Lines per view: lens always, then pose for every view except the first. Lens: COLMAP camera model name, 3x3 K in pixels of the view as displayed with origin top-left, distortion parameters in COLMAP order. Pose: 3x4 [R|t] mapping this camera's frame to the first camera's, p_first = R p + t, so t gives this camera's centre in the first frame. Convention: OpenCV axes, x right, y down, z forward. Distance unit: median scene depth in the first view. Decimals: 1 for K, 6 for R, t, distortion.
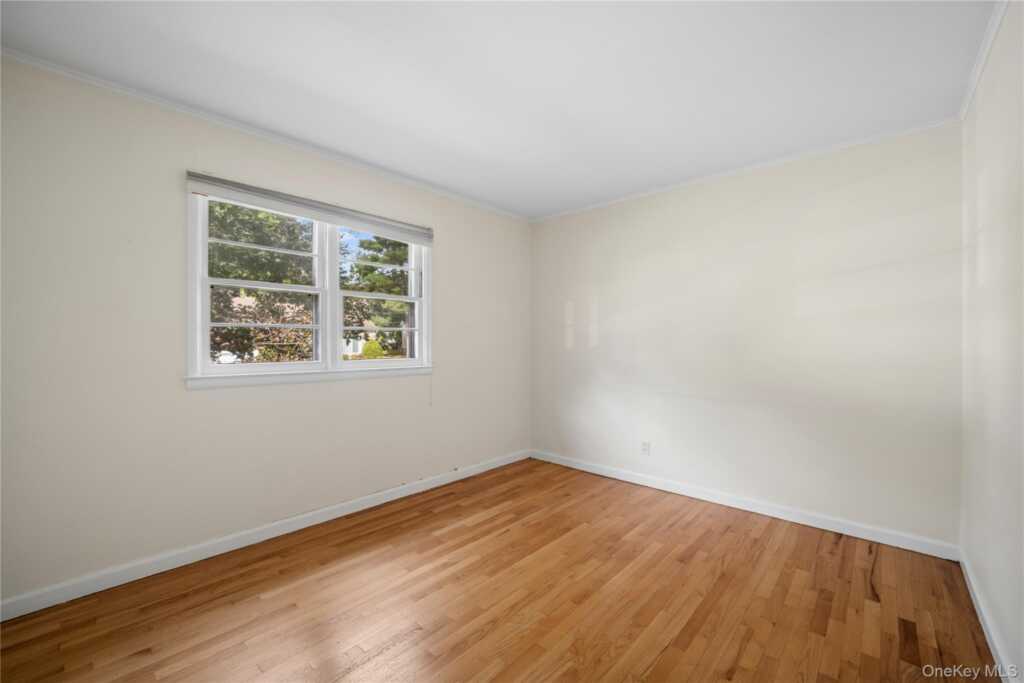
lens RADIAL K [[416.7, 0, 516.5], [0, 416.7, 341.3], [0, 0, 1]] dist [-0.017390, -0.000246]
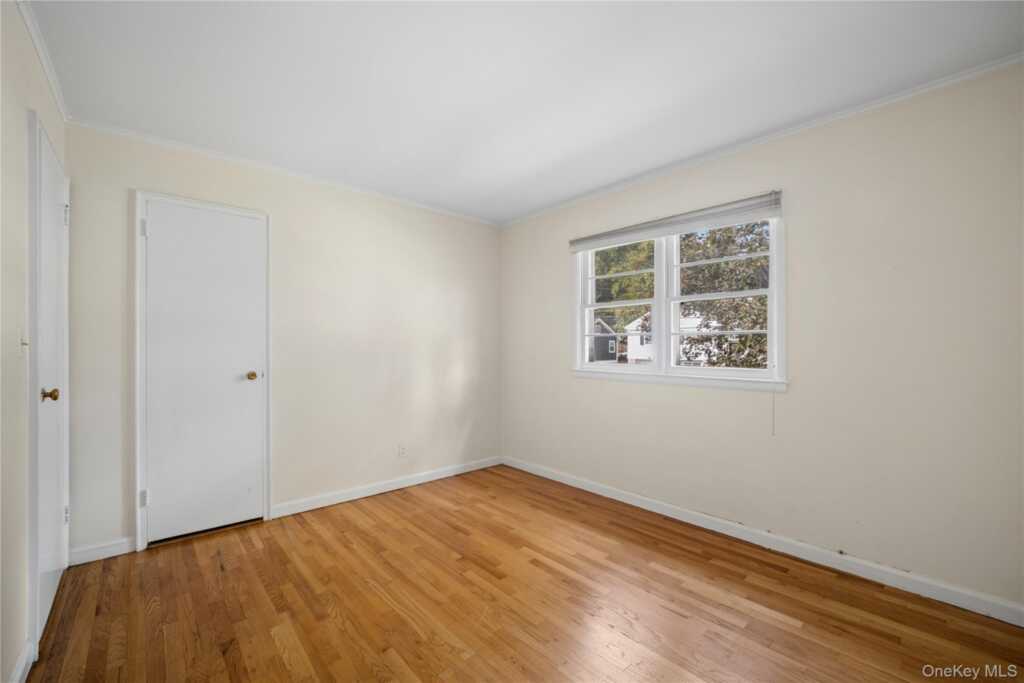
lens RADIAL K [[416.7, 0, 516.5], [0, 416.7, 344.9], [0, 0, 1]] dist [-0.017390, -0.000246]
pose [[-0.091578, -0.006454, -0.995777, 0.641327], [-0.003956, 0.999973, -0.006118, 0.003437], [0.995790, 0.003379, -0.091601, 0.715622]]
